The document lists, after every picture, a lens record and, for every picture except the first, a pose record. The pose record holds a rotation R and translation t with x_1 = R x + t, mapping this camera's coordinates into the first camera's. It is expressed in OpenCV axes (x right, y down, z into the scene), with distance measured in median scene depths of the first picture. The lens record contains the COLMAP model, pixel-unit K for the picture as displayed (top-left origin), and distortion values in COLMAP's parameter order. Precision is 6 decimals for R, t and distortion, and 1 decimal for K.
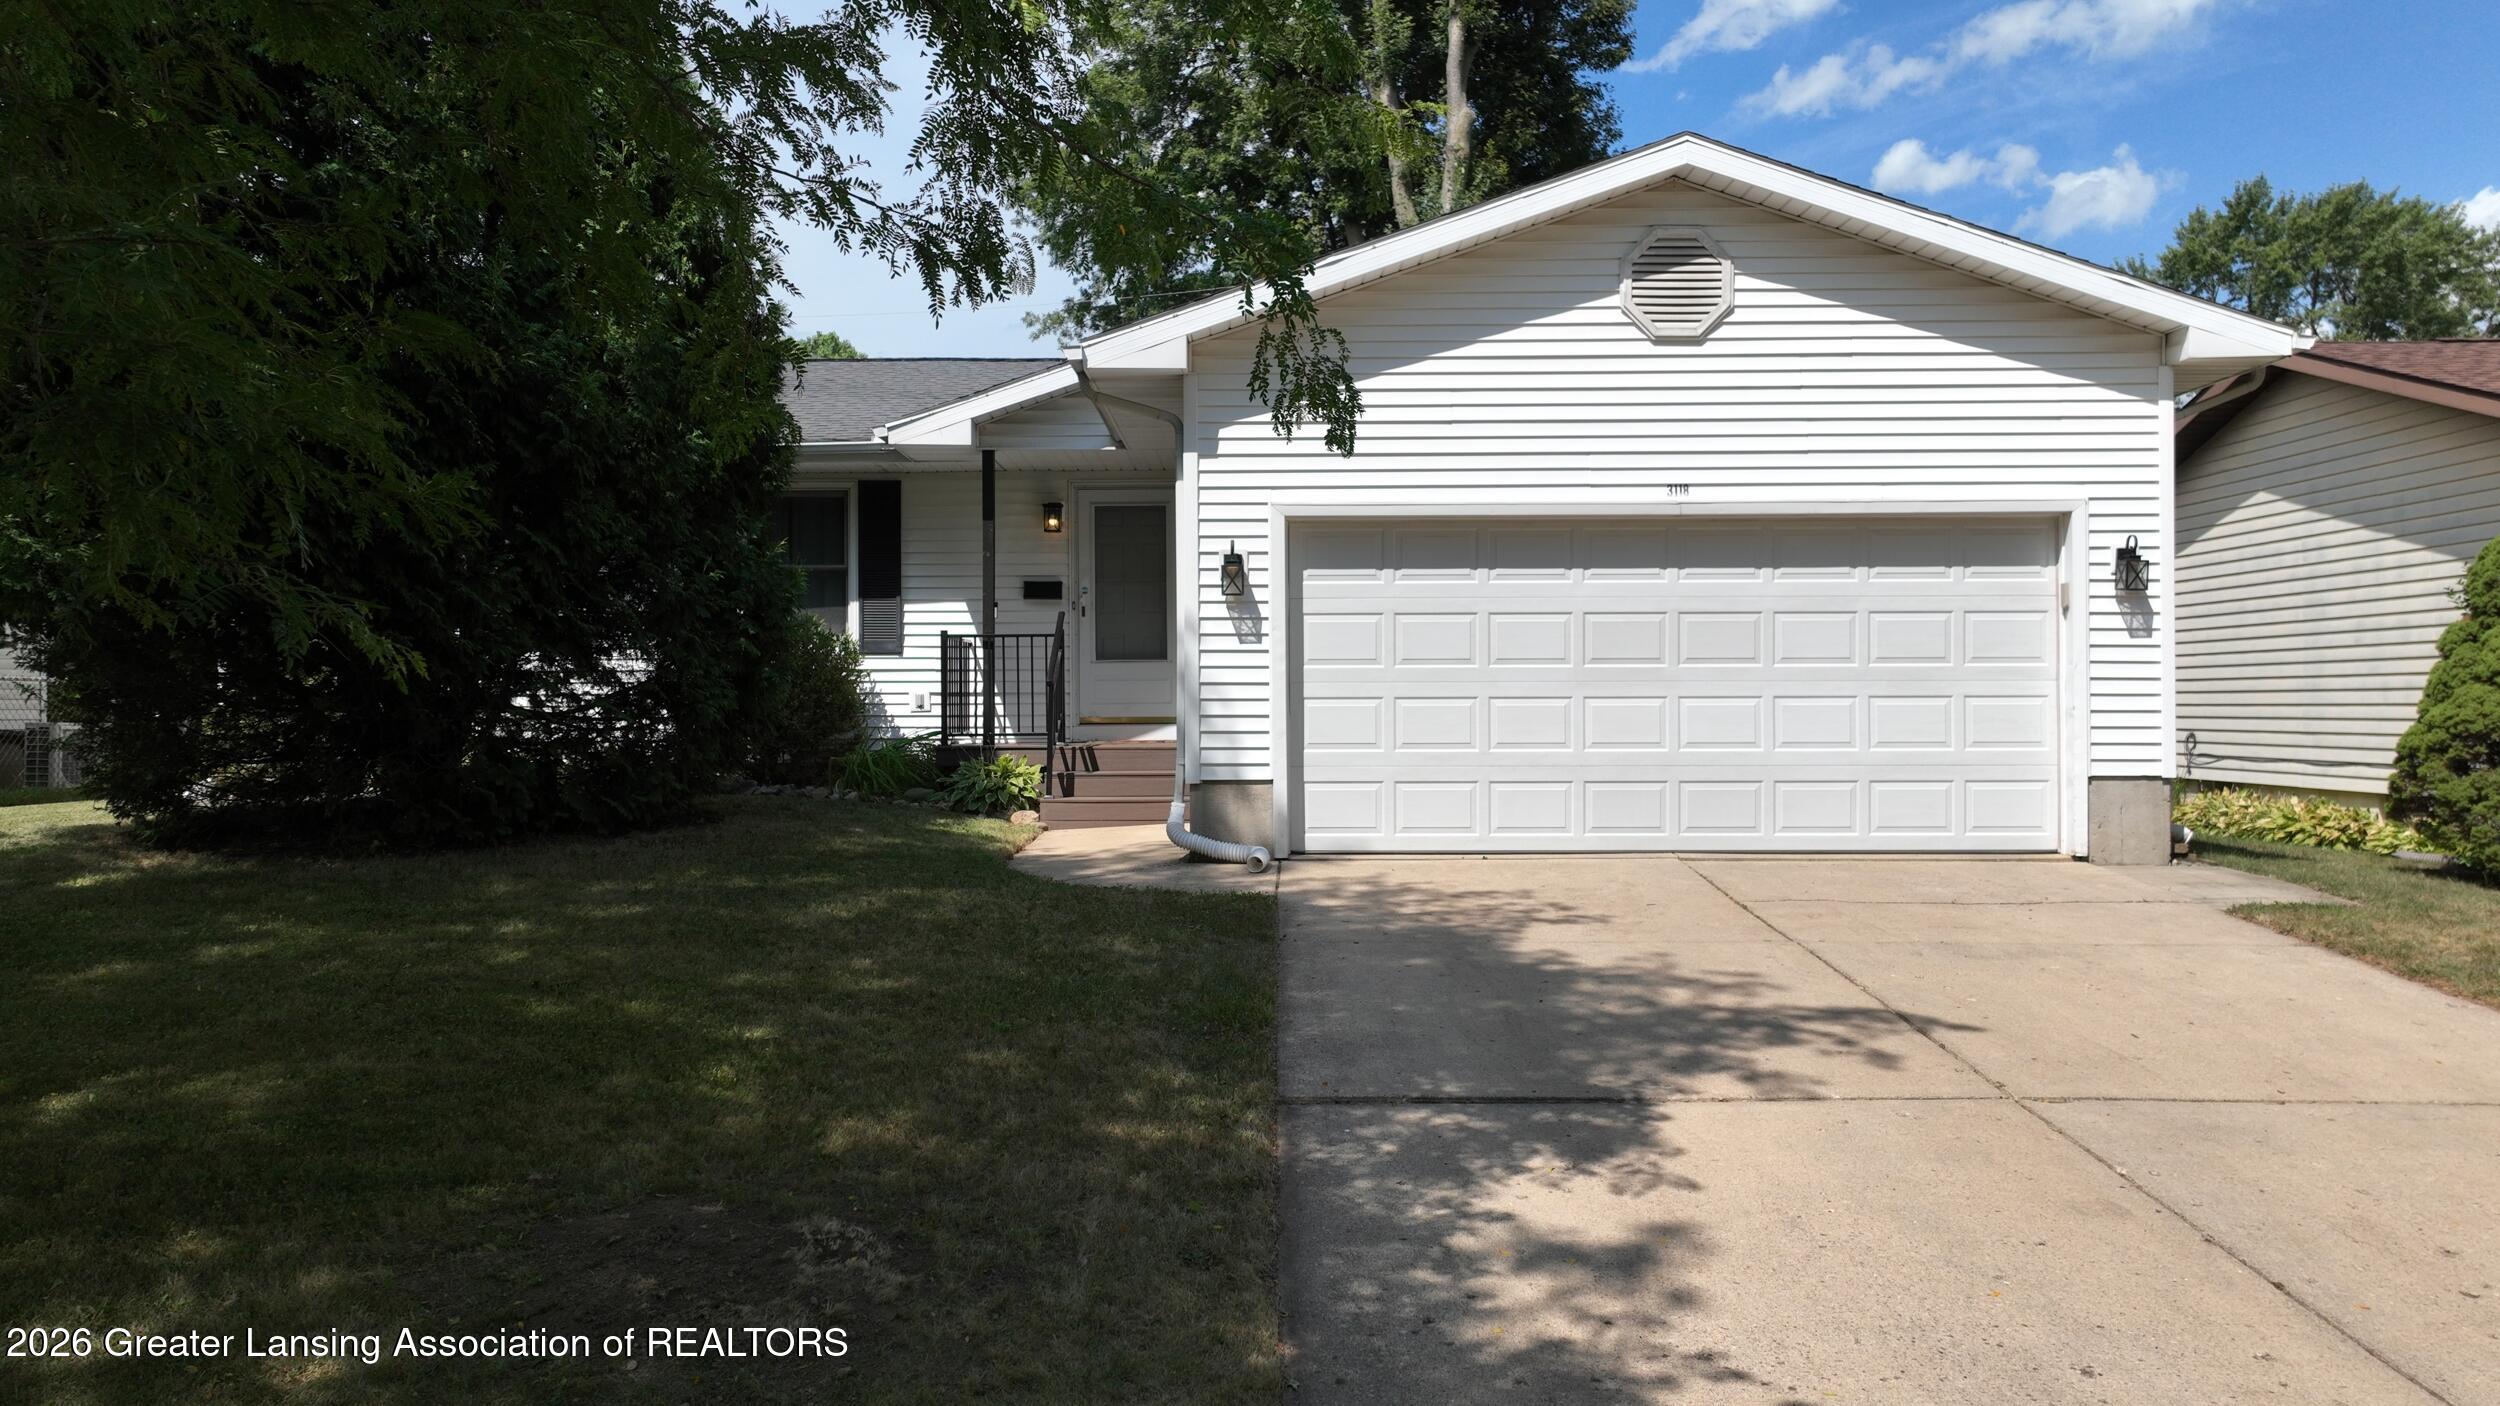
lens RADIAL K [[1757.7, 0, 1242.8], [0, 1757.7, 708.7], [0, 0, 1]] dist [-0.009105, -0.001013]
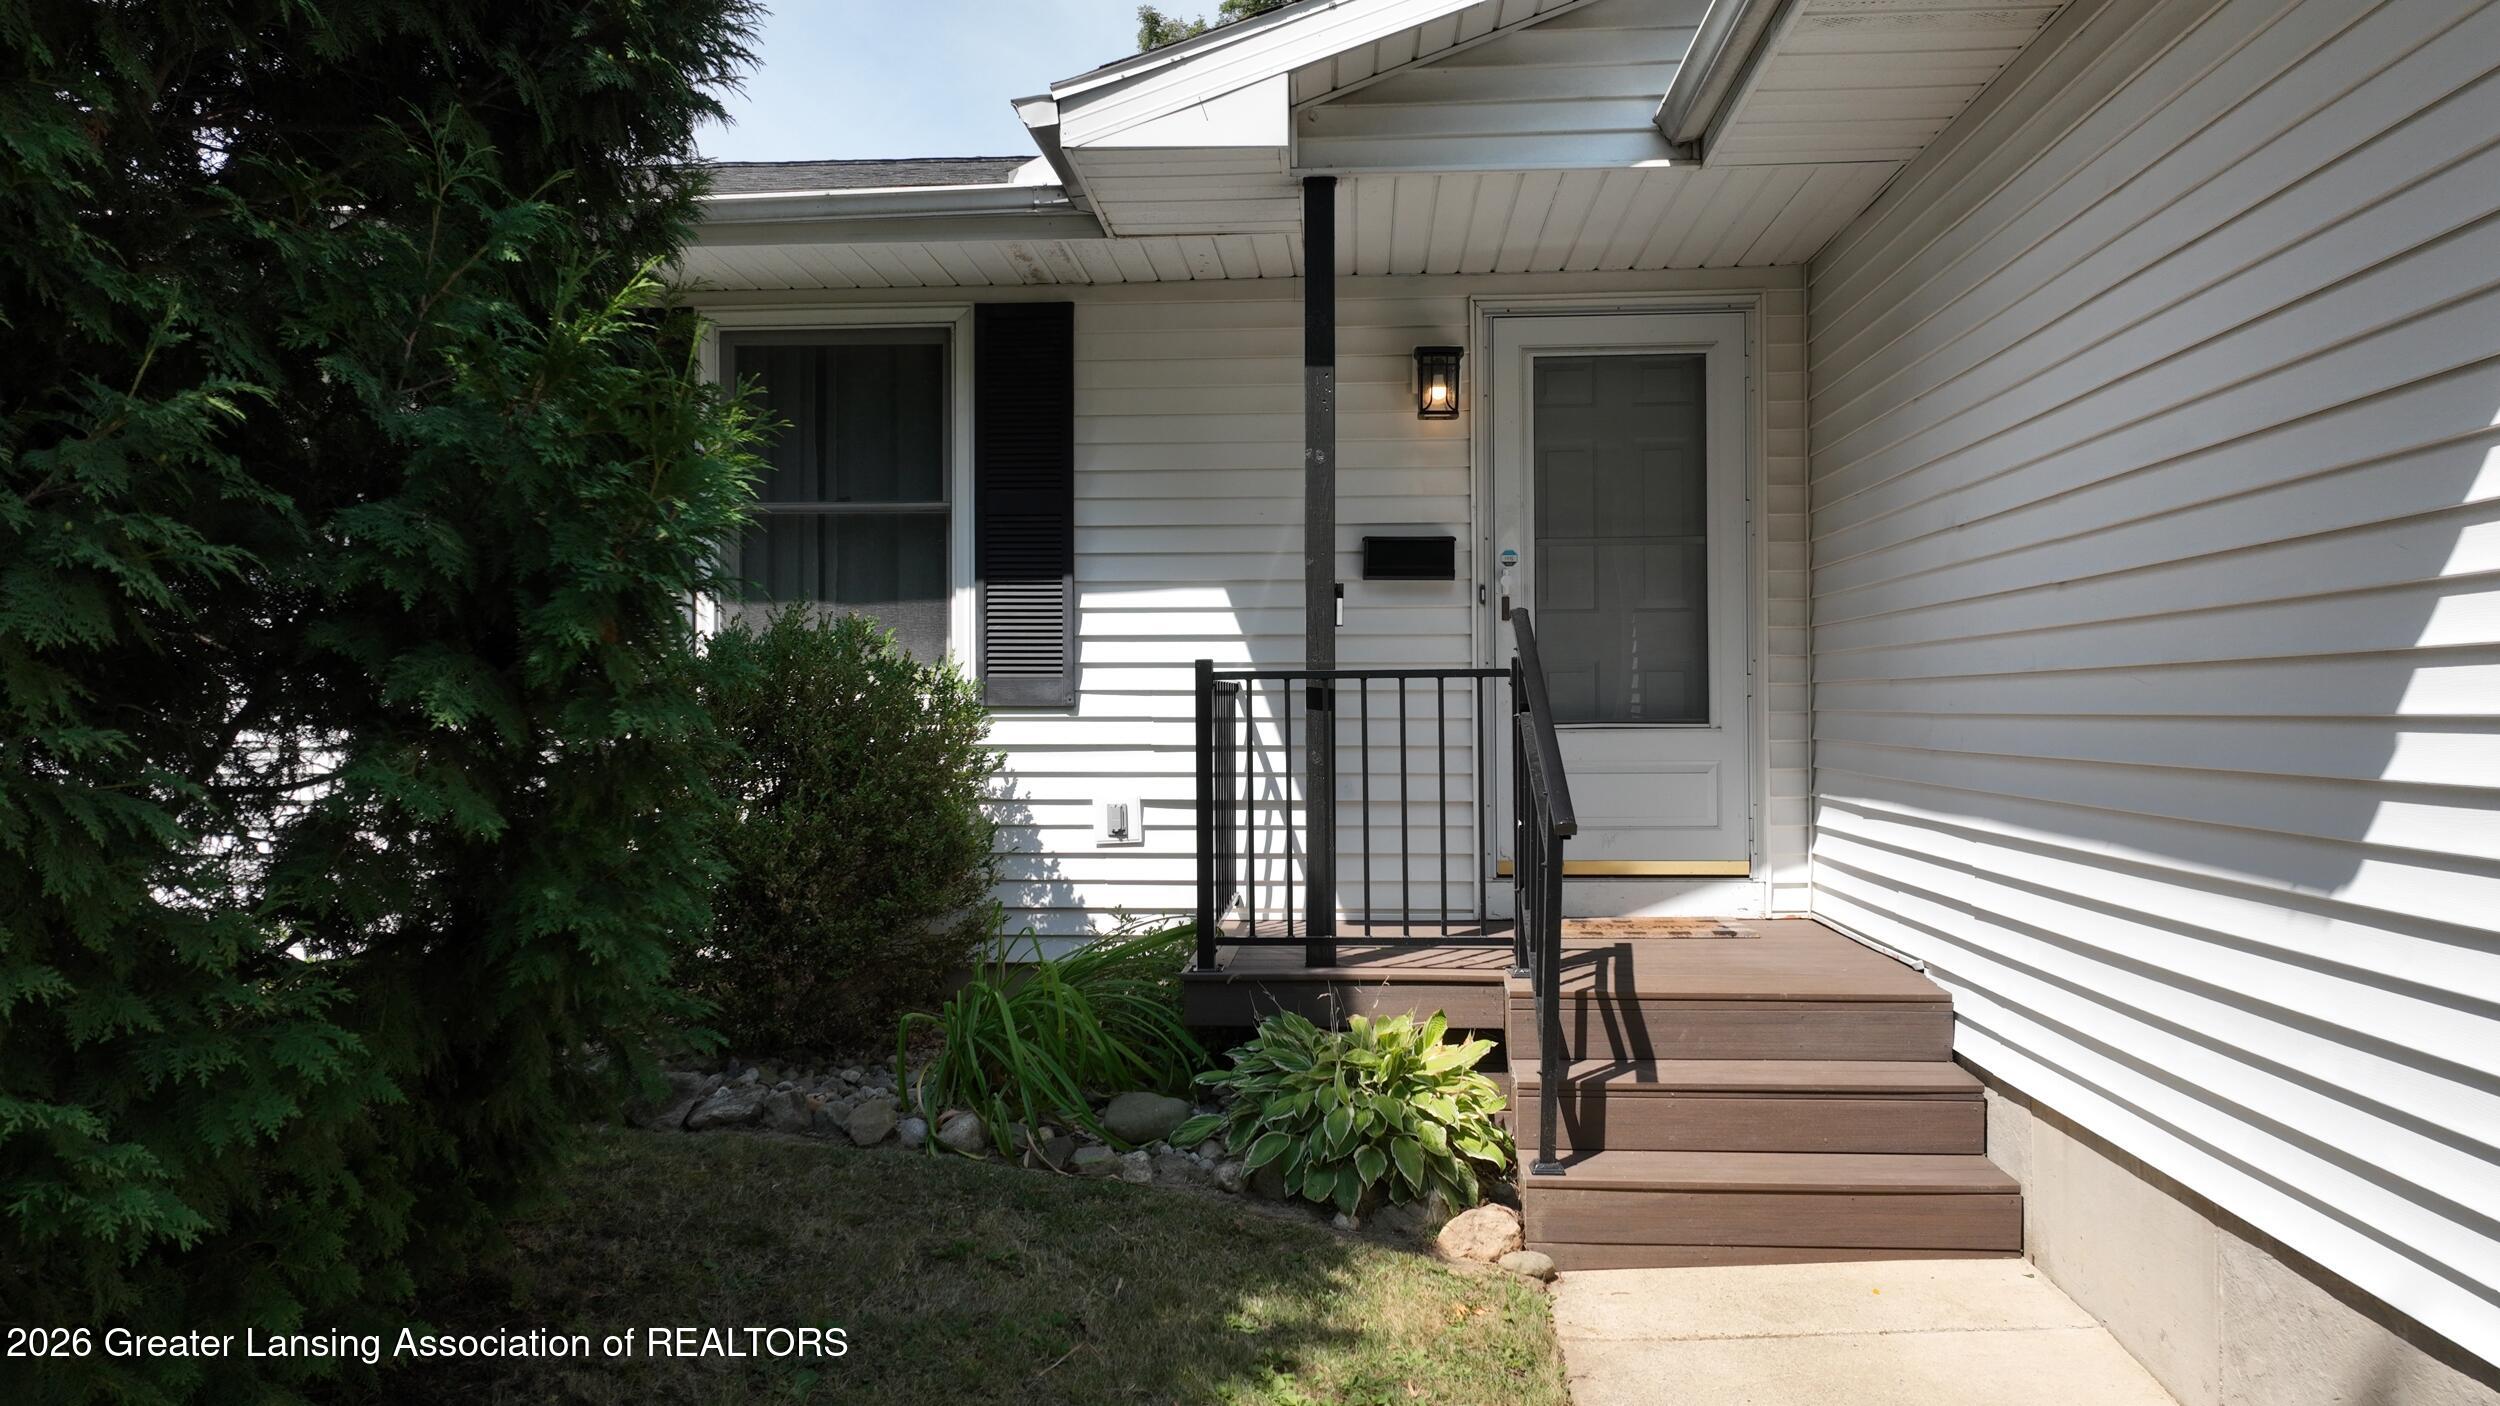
lens RADIAL K [[1755.3, 0, 1253.9], [0, 1755.3, 696.0], [0, 0, 1]] dist [0.006424, 0.000833]
pose [[0.998589, -0.002014, -0.053065, -0.129949], [0.001923, 0.999997, -0.001761, -0.034012], [0.053069, 0.001656, 0.998589, 0.583691]]
